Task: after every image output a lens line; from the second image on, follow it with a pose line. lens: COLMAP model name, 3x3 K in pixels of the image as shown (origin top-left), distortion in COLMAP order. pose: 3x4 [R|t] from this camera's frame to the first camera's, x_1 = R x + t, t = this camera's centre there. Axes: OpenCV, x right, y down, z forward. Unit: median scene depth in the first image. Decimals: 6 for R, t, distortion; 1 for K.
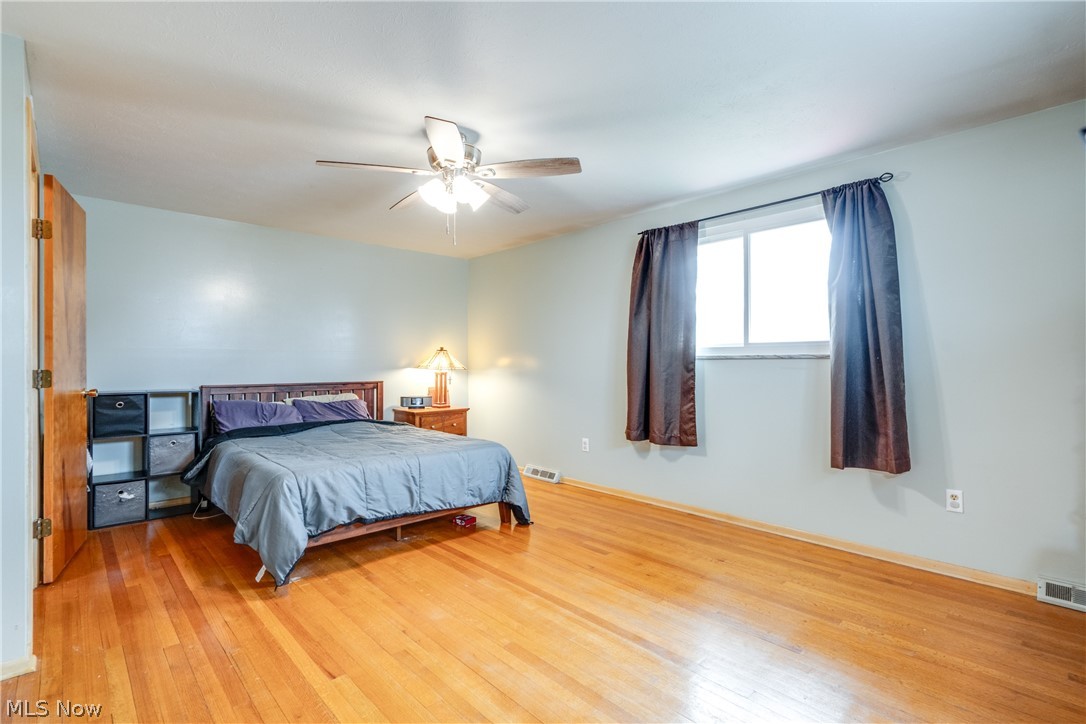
lens RADIAL K [[507.4, 0, 553.3], [0, 507.4, 361.6], [0, 0, 1]] dist [0.000683, 0.000105]
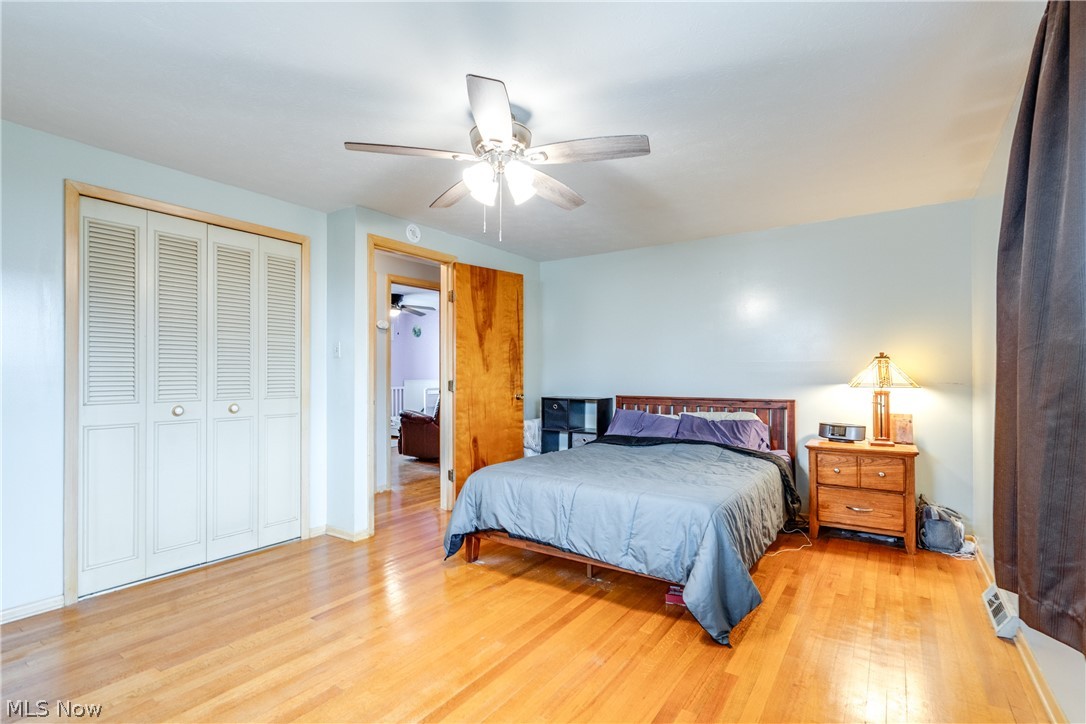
lens RADIAL K [[522.4, 0, 545.9], [0, 522.4, 386.2], [0, 0, 1]] dist [-0.001306, -0.000394]
pose [[0.221010, 0.021478, -0.975035, 0.564623], [-0.000904, 0.999762, 0.021817, 0.000772], [0.975271, -0.003941, 0.220977, 0.740370]]
